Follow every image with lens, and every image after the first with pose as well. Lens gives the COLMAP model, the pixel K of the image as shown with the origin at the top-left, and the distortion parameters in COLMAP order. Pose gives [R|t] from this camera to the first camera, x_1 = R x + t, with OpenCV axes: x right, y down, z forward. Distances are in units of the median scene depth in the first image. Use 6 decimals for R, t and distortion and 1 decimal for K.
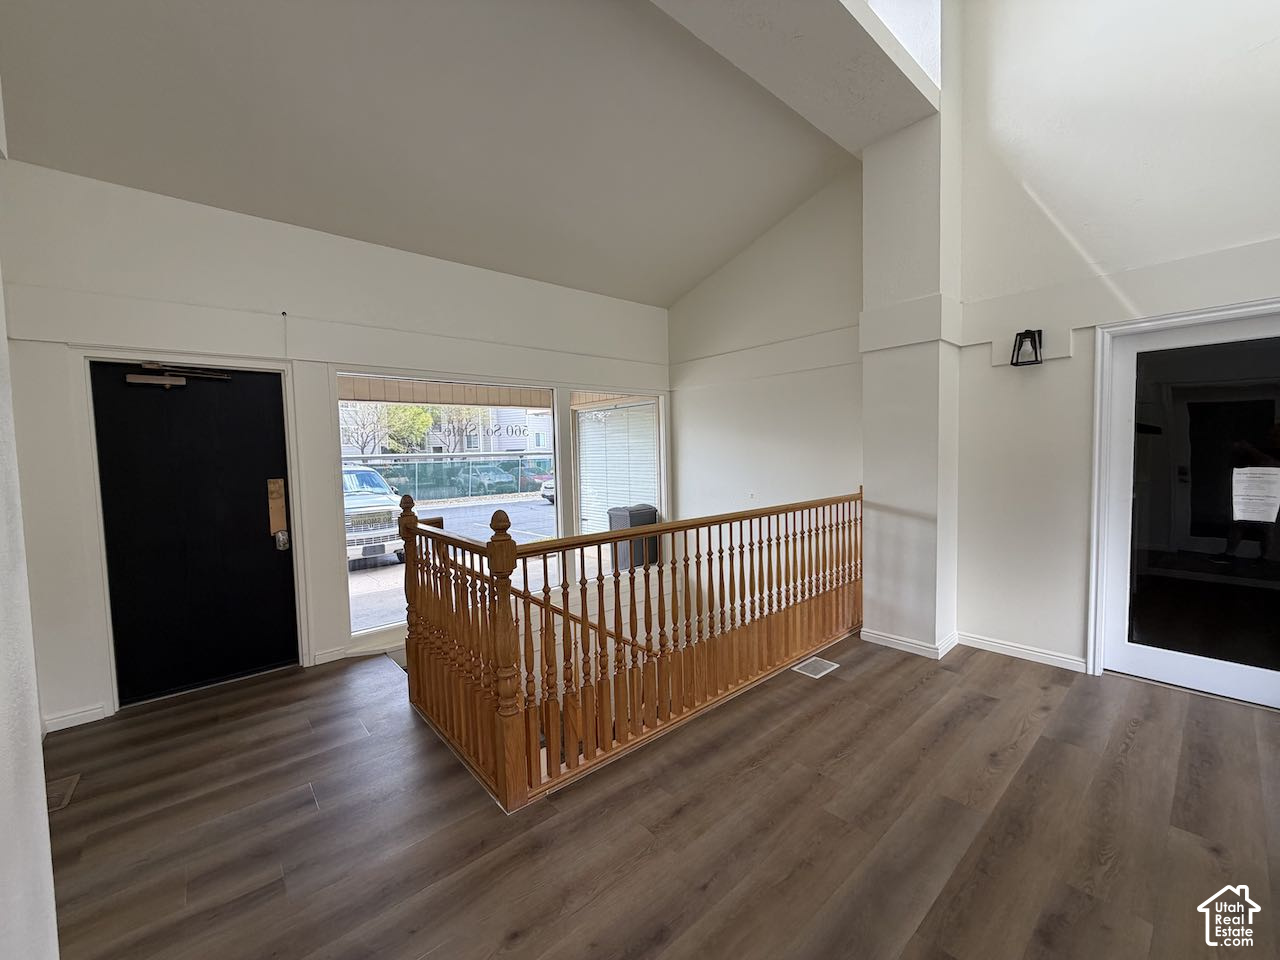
lens RADIAL K [[507.7, 0, 640.0], [0, 507.7, 480.0], [0, 0, 1]] dist [-0.000838, 0.000096]
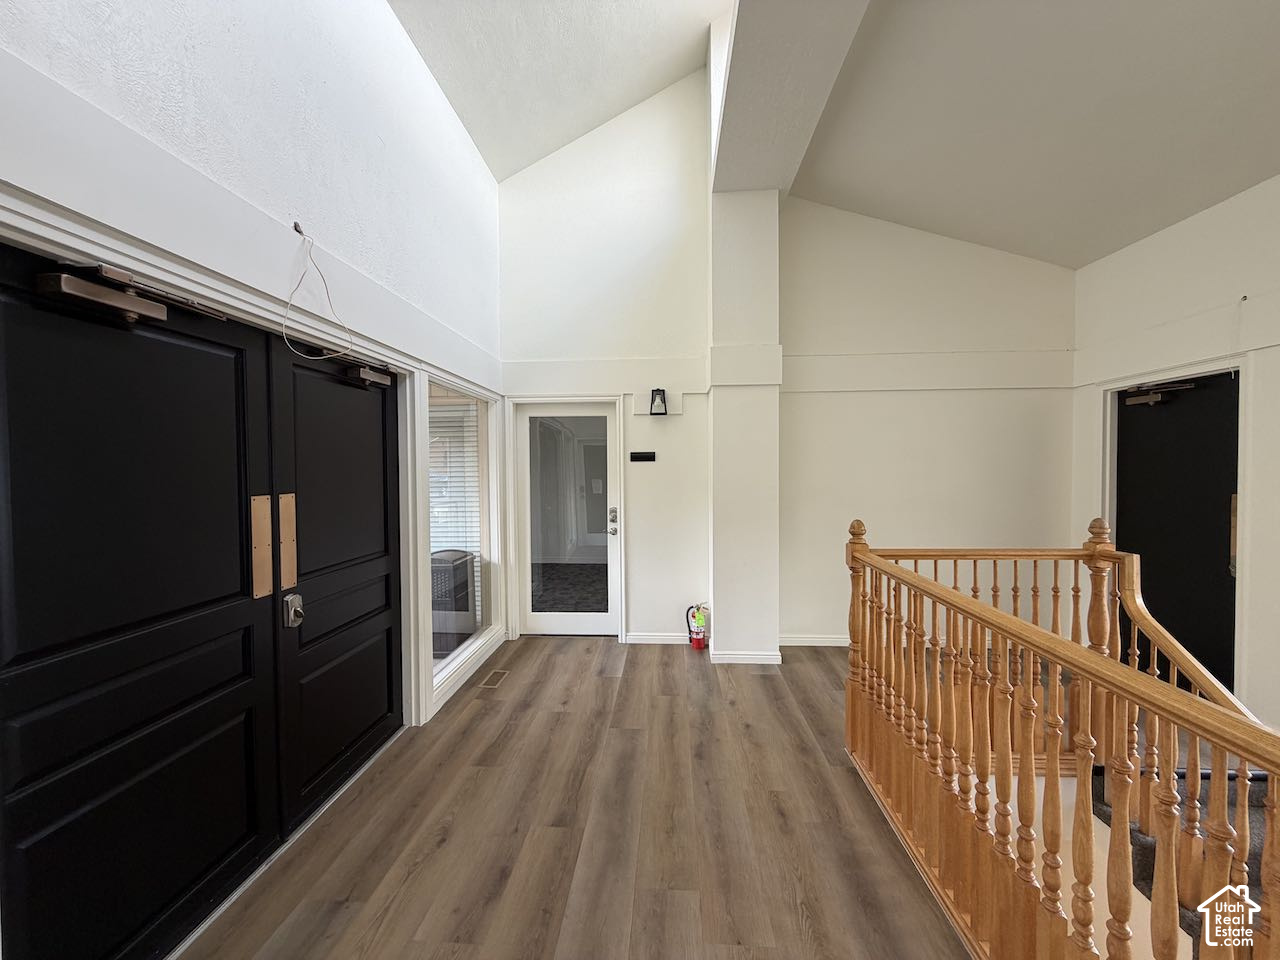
lens RADIAL K [[507.7, 0, 640.0], [0, 507.7, 480.0], [0, 0, 1]] dist [-0.000838, 0.000096]
pose [[-0.702247, 0.051170, -0.710092, 0.886047], [-0.012005, 0.996421, 0.083675, -0.125175], [0.711832, 0.067285, -0.699119, 1.295111]]
